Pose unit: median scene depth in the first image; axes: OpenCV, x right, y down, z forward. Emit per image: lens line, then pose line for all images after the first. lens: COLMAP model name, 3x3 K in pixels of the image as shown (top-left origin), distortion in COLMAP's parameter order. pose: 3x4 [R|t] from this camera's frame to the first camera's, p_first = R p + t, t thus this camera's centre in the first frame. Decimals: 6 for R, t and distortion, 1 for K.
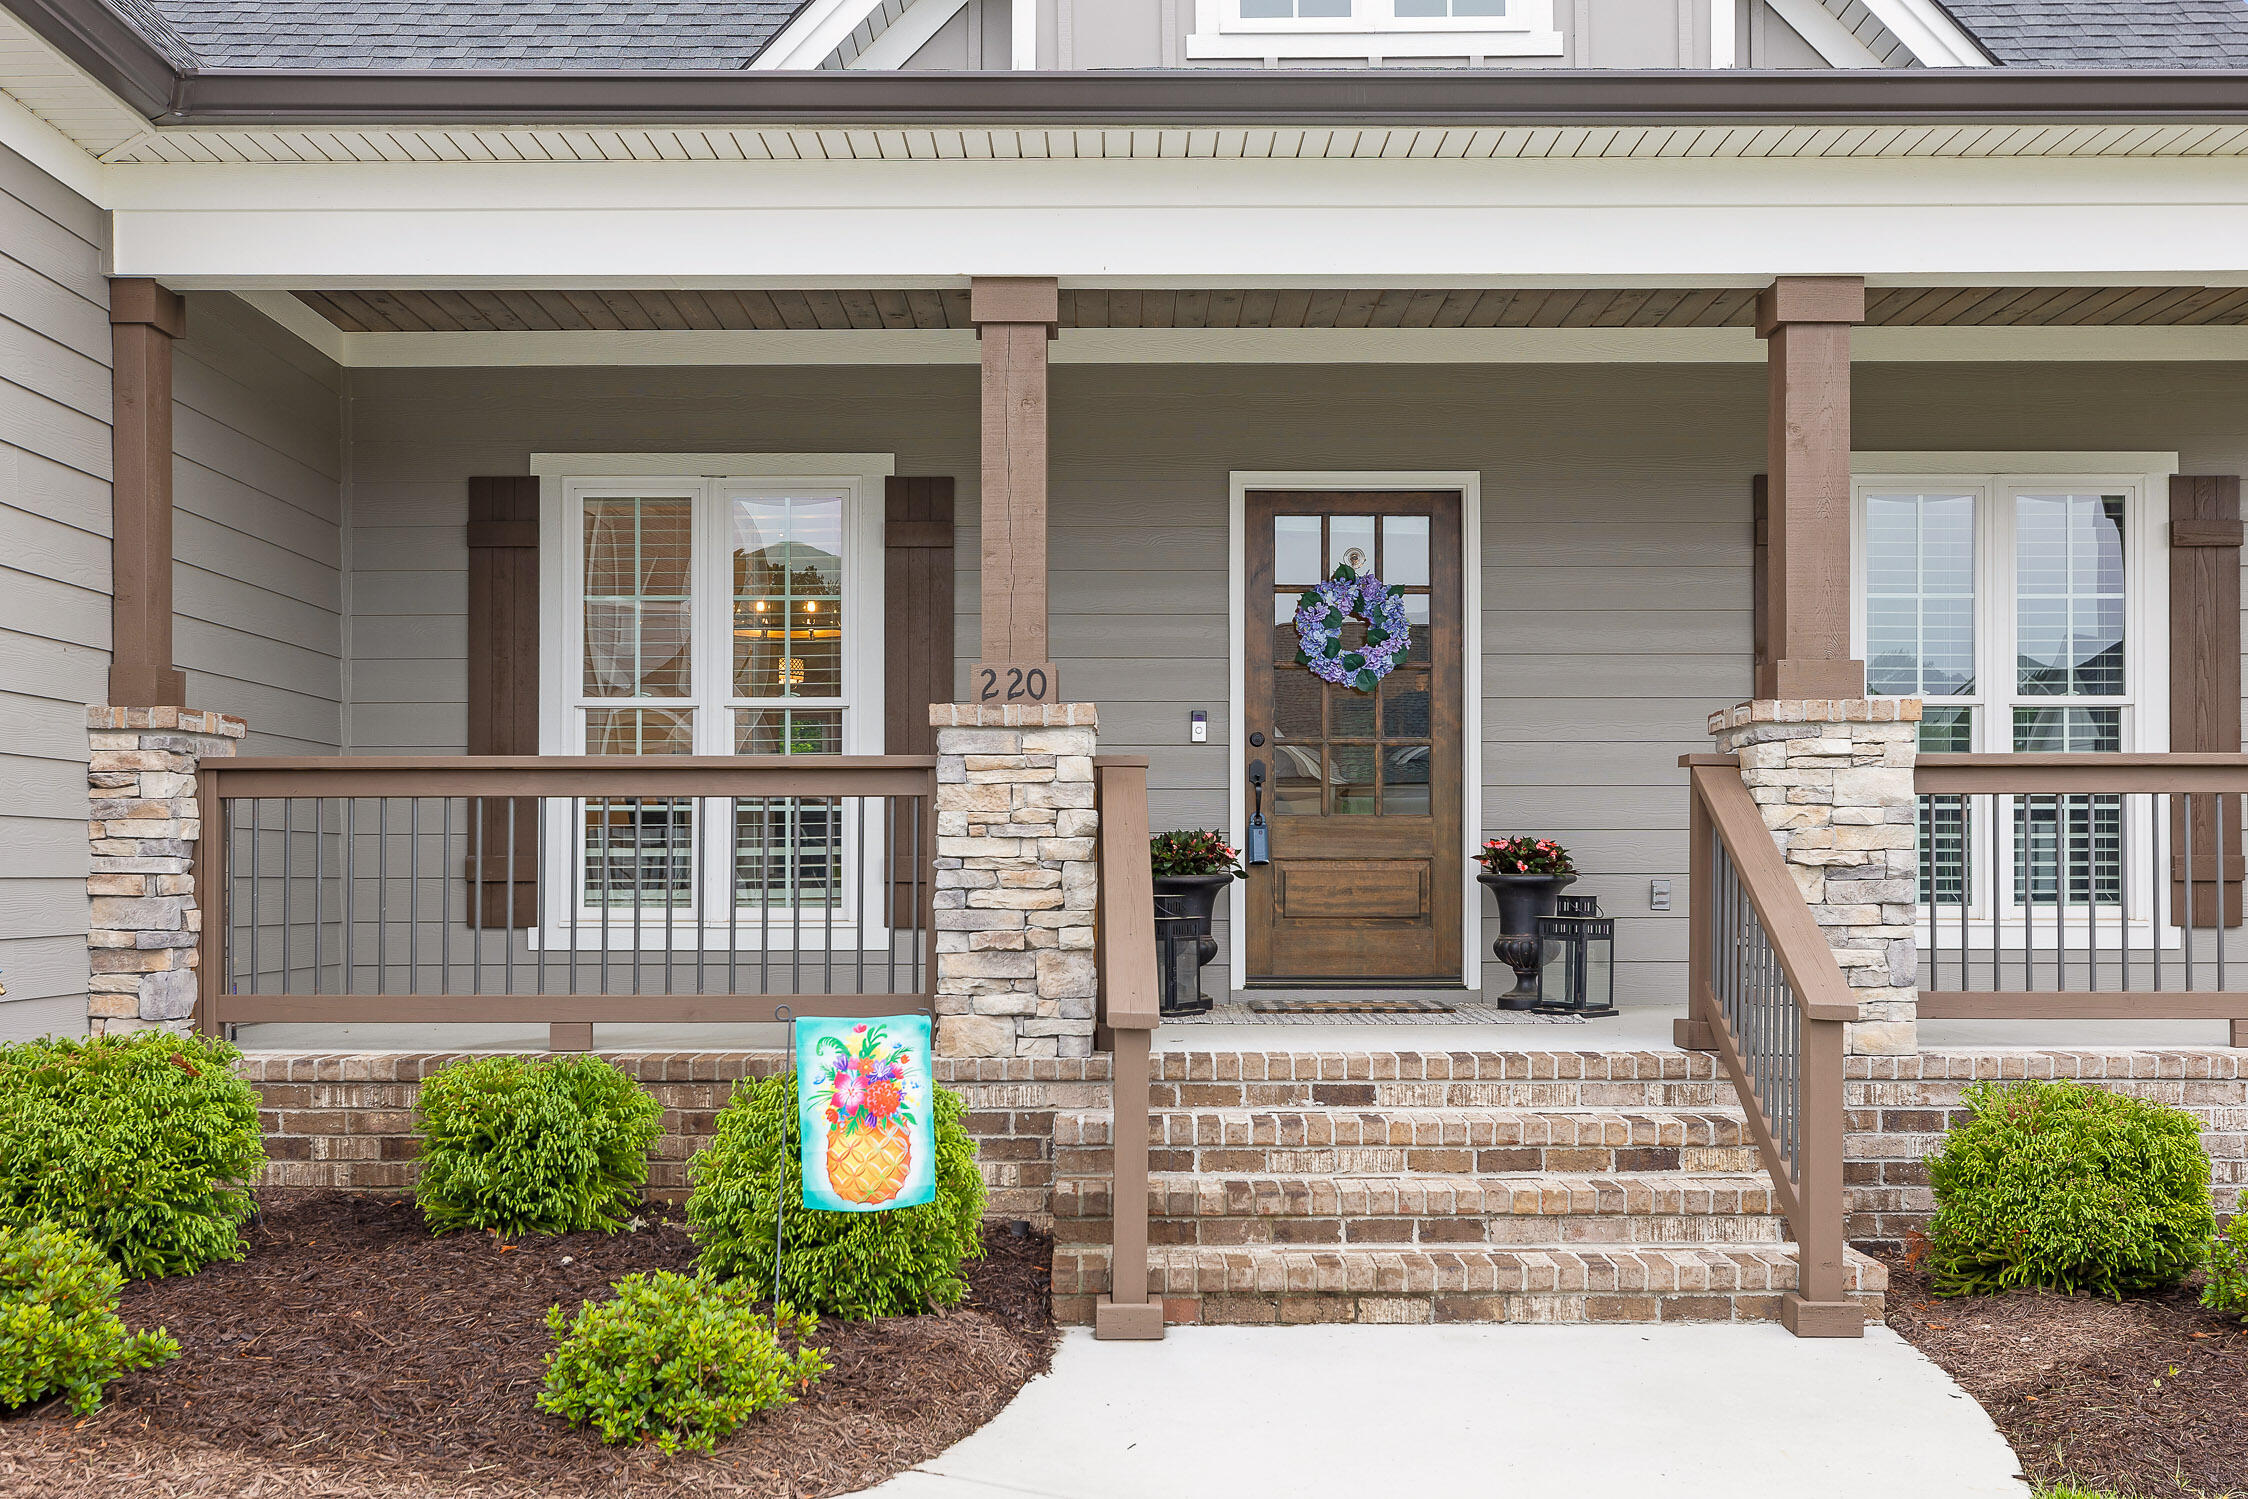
lens RADIAL K [[2223.2, 0, 1128.4], [0, 2223.2, 747.3], [0, 0, 1]] dist [-0.002777, 0.000000]
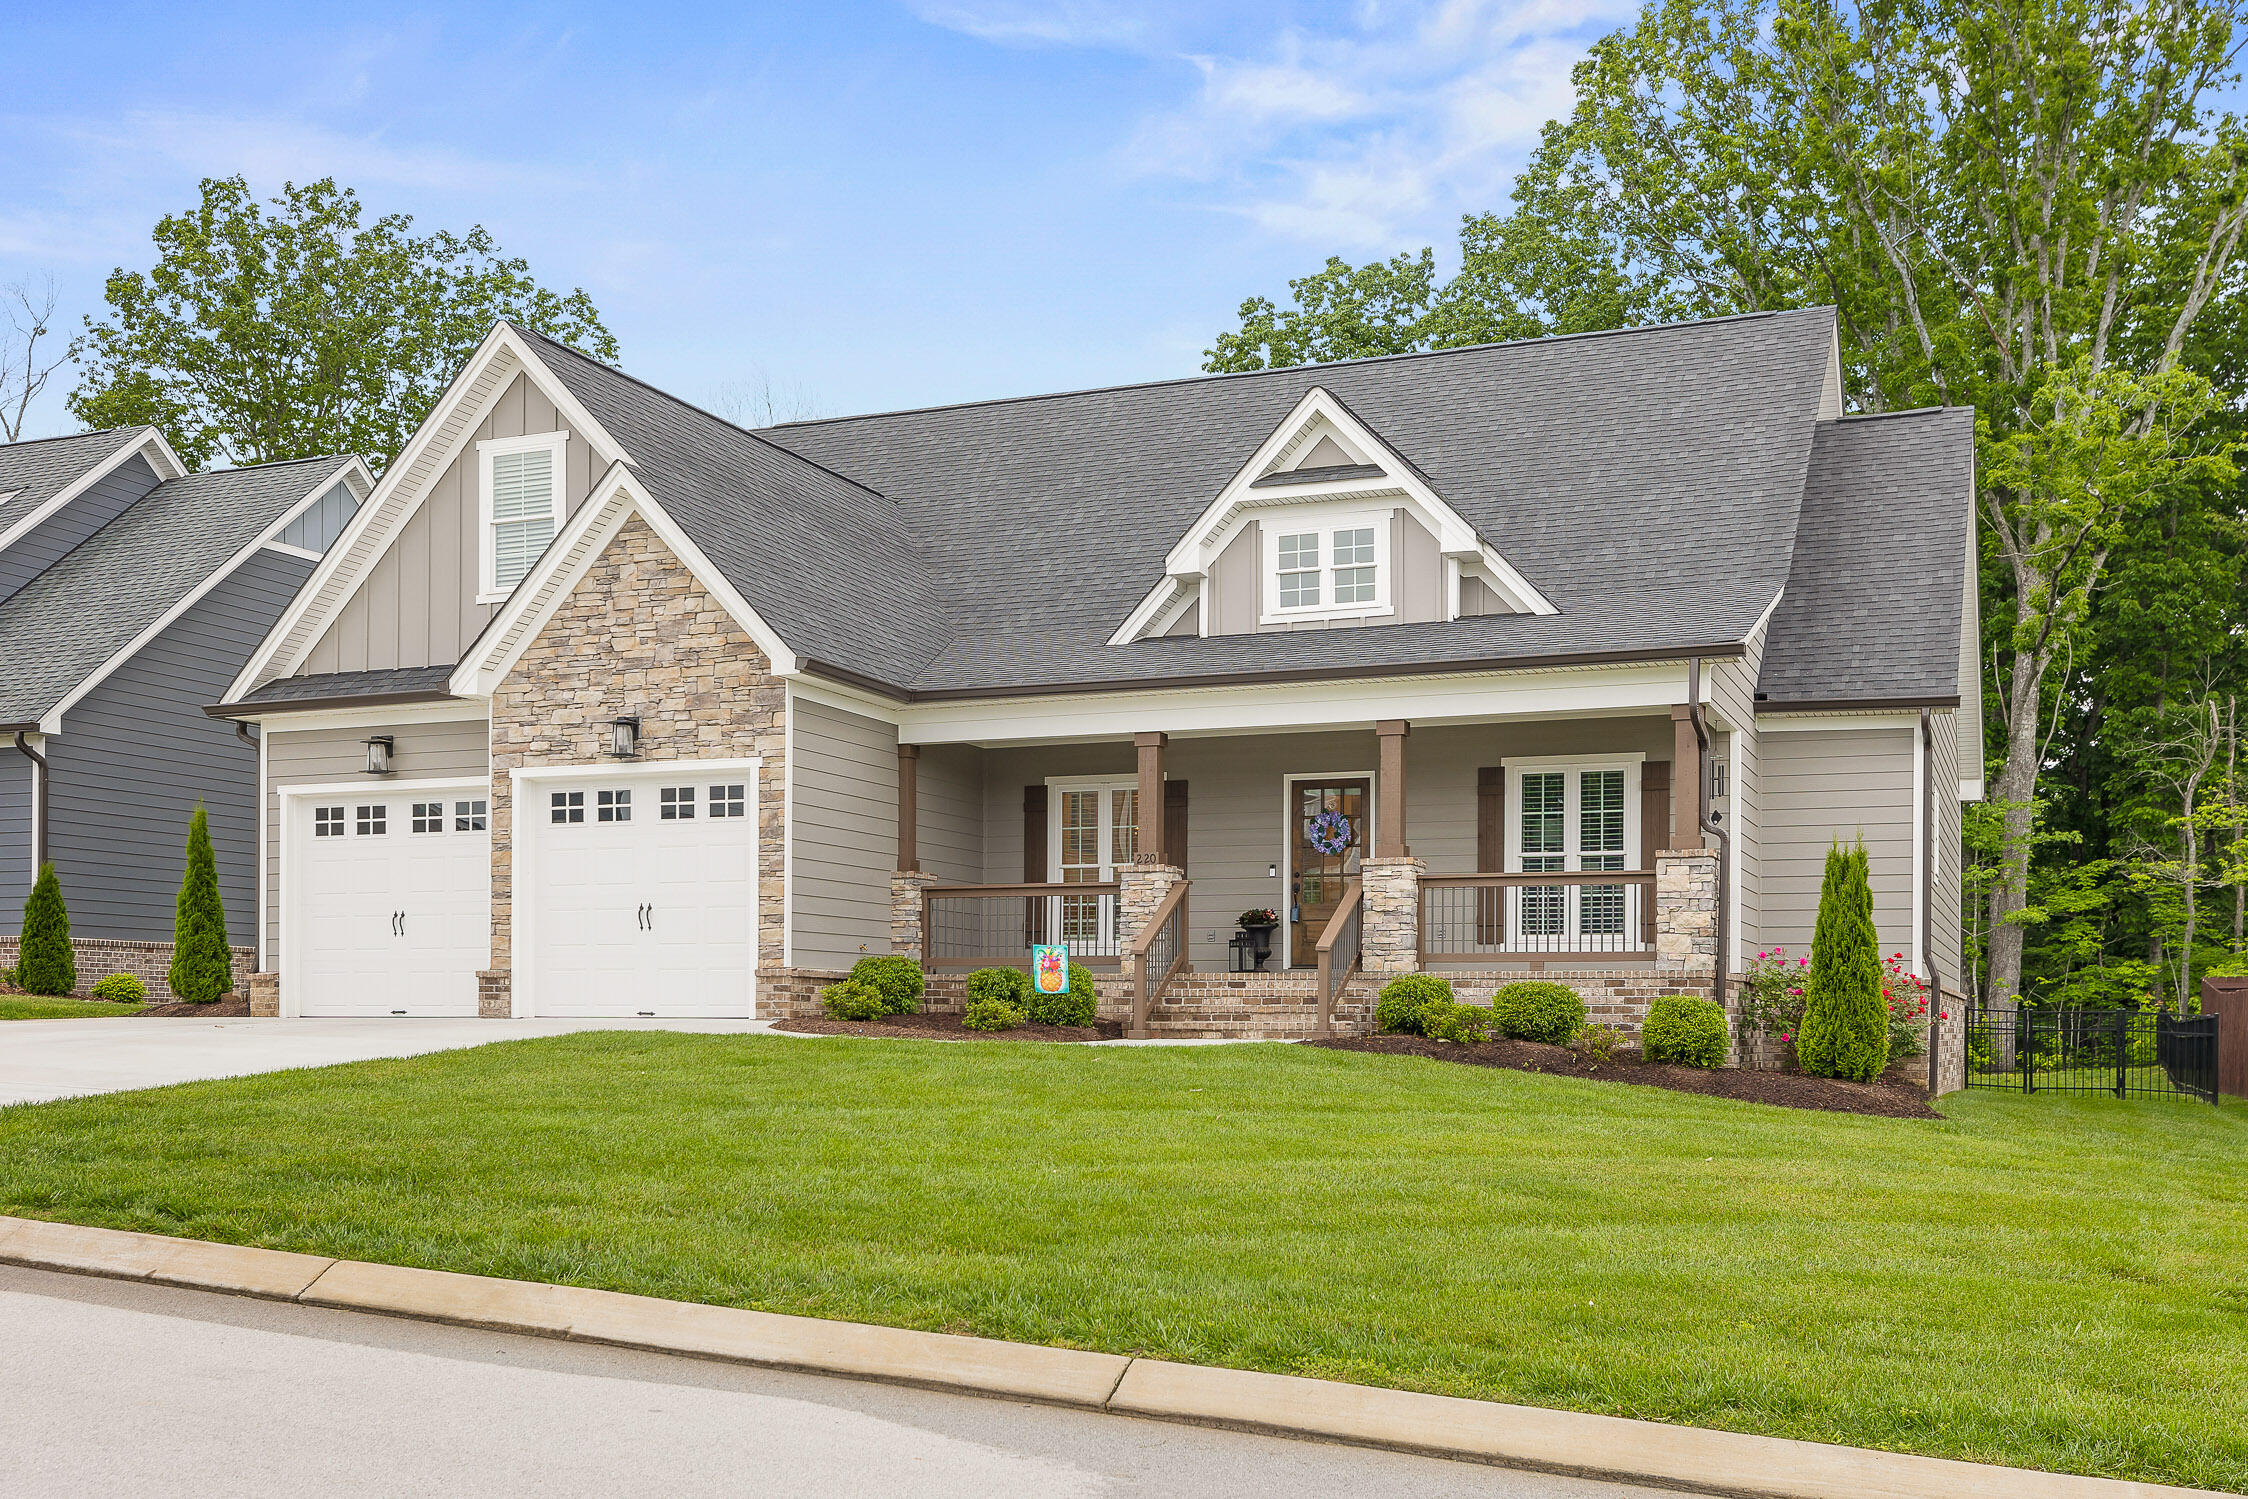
lens RADIAL K [[2223.2, 0, 1131.2], [0, 2223.2, 753.4], [0, 0, 1]] dist [-0.002777, 0.000000]
pose [[0.924634, -0.040218, -0.378728, 0.920551], [0.015440, 0.997550, -0.068237, 0.030816], [0.380544, 0.057247, 0.922989, -1.586823]]
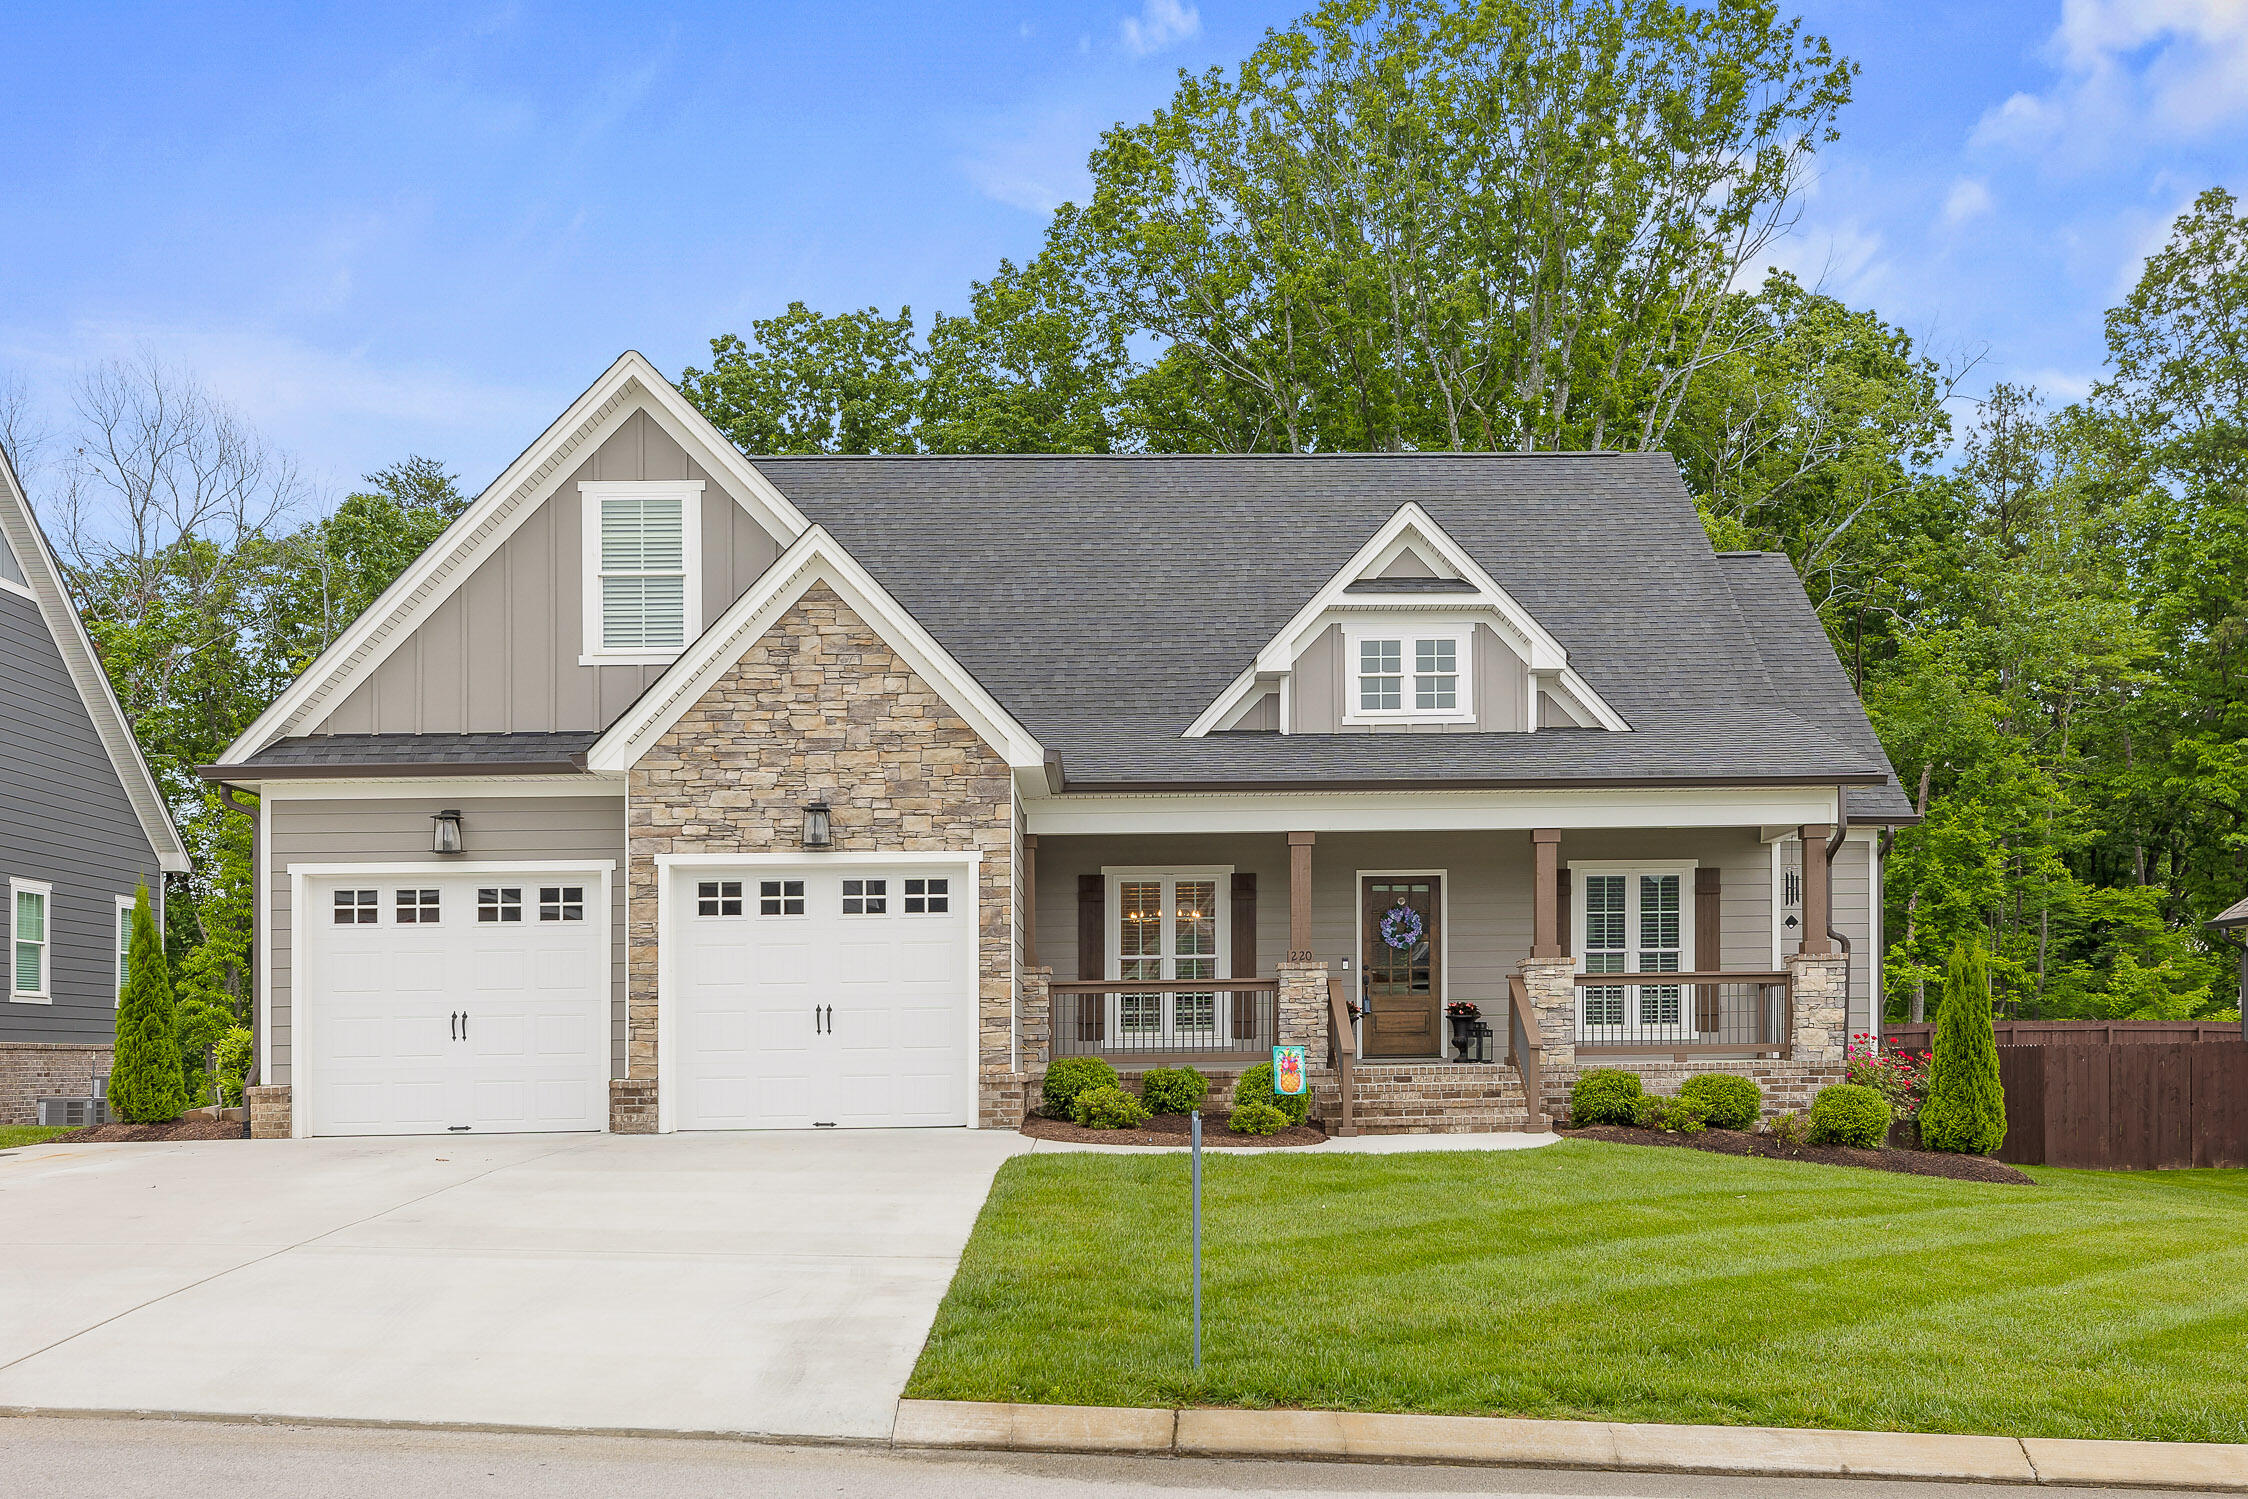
lens RADIAL K [[2217.2, 0, 1232.0], [0, 2217.2, 784.5], [0, 0, 1]] dist [0.001033, 0.000000]
pose [[0.999087, -0.008672, 0.041844, -0.228529], [0.011413, 0.997773, -0.065722, -0.053471], [-0.041181, 0.066140, 0.996960, -1.809366]]
